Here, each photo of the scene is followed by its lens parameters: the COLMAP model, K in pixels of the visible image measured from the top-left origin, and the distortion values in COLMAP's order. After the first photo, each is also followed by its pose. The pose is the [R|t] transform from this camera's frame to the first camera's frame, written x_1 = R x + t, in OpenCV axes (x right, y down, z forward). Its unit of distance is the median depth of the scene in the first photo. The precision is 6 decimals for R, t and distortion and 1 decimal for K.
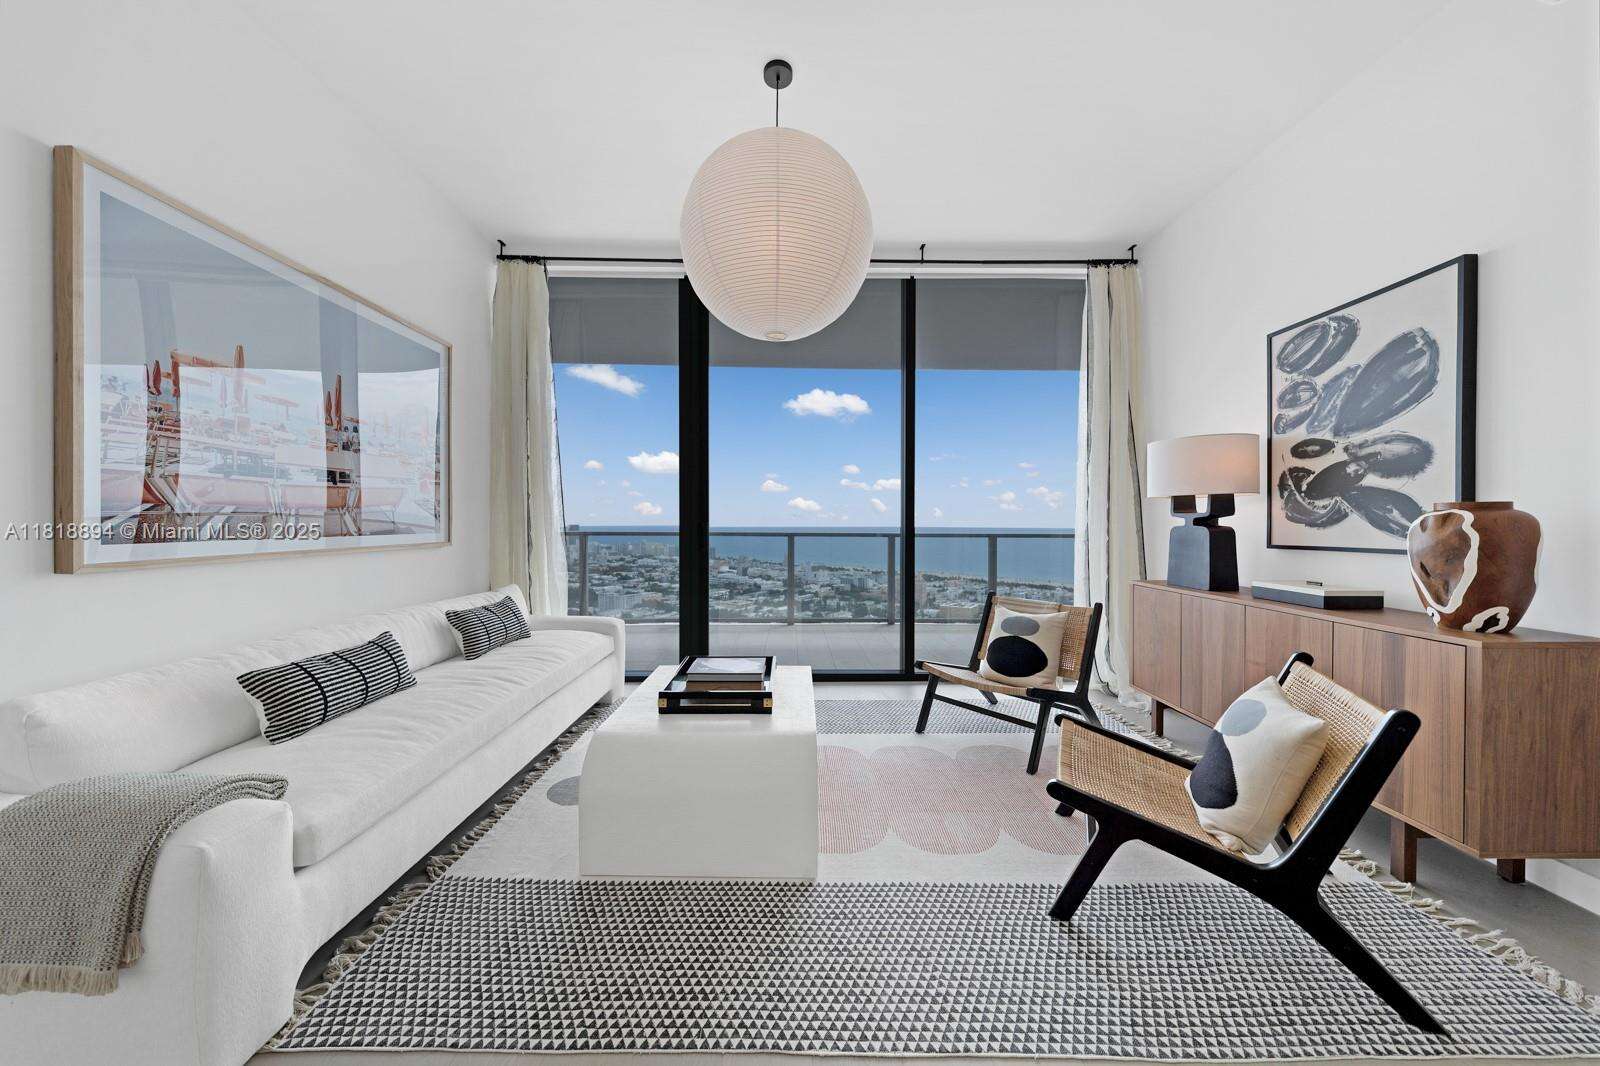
lens RADIAL K [[553.2, 0, 784.3], [0, 553.2, 529.7], [0, 0, 1]] dist [-0.000542, -0.000041]
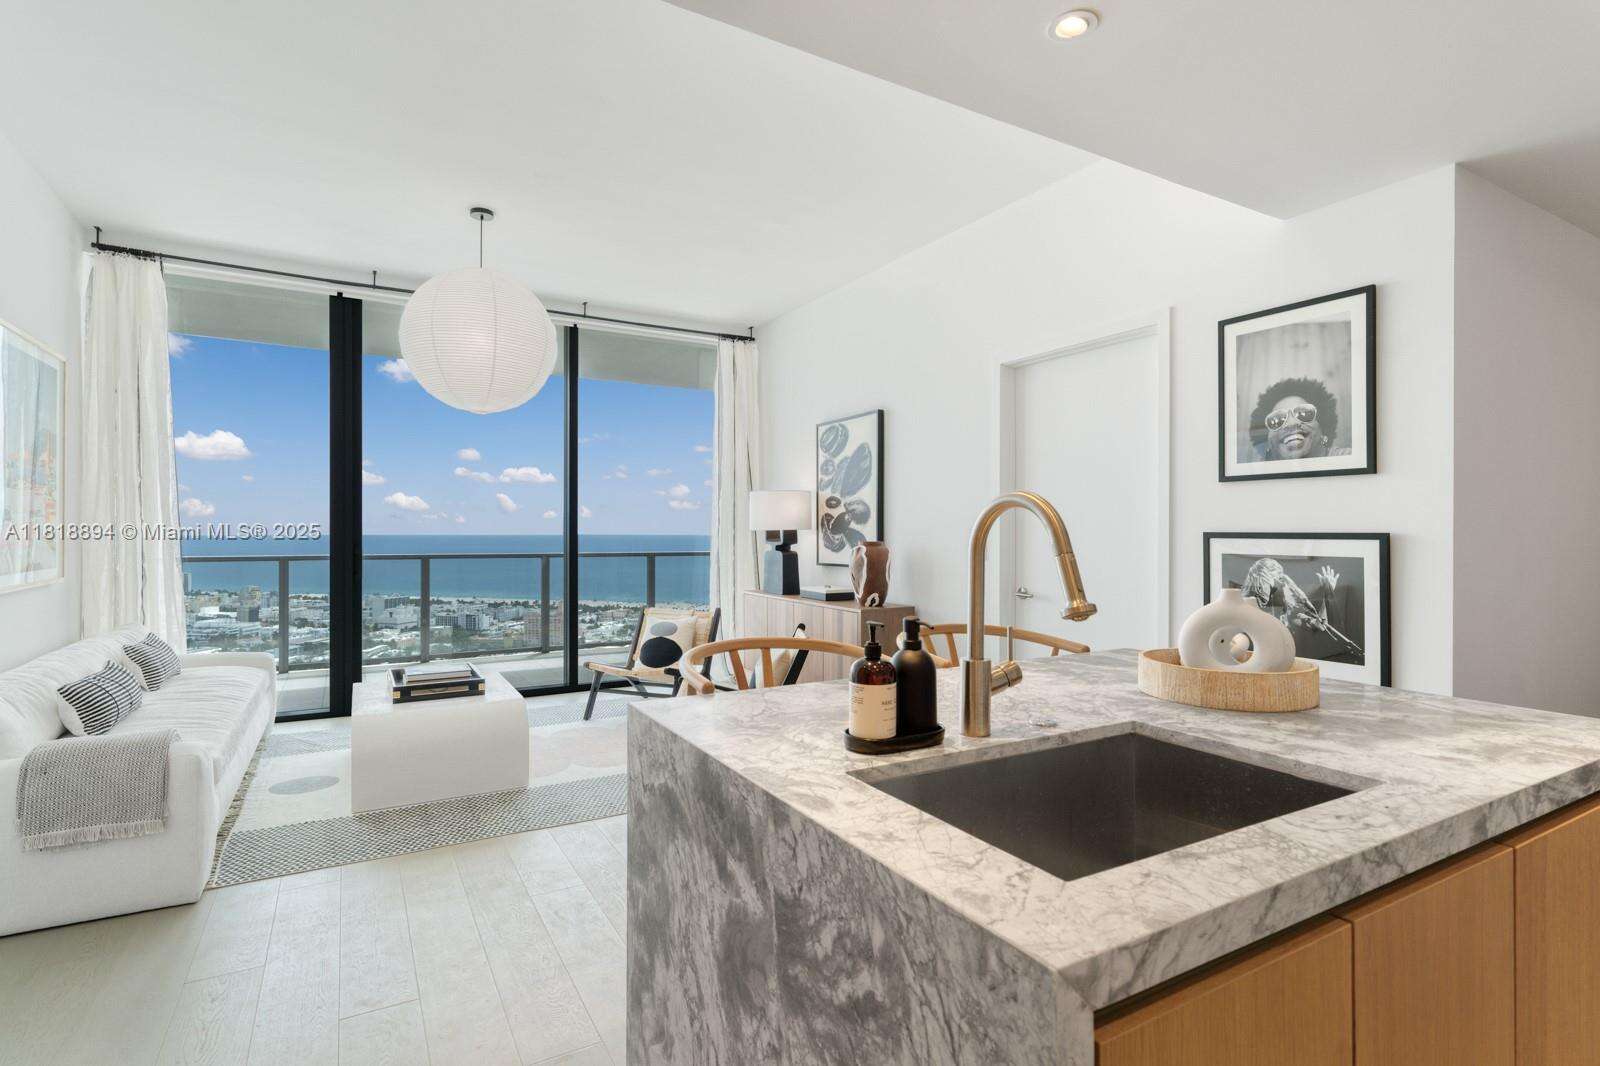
lens RADIAL K [[791.2, 0, 803.0], [0, 791.2, 531.0], [0, 0, 1]] dist [-0.001957, 0.000120]
pose [[0.859525, -0.000281, 0.511093, -0.244994], [0.005803, 0.999941, -0.009211, -0.037020], [-0.511060, 0.010883, 0.859476, -0.775962]]
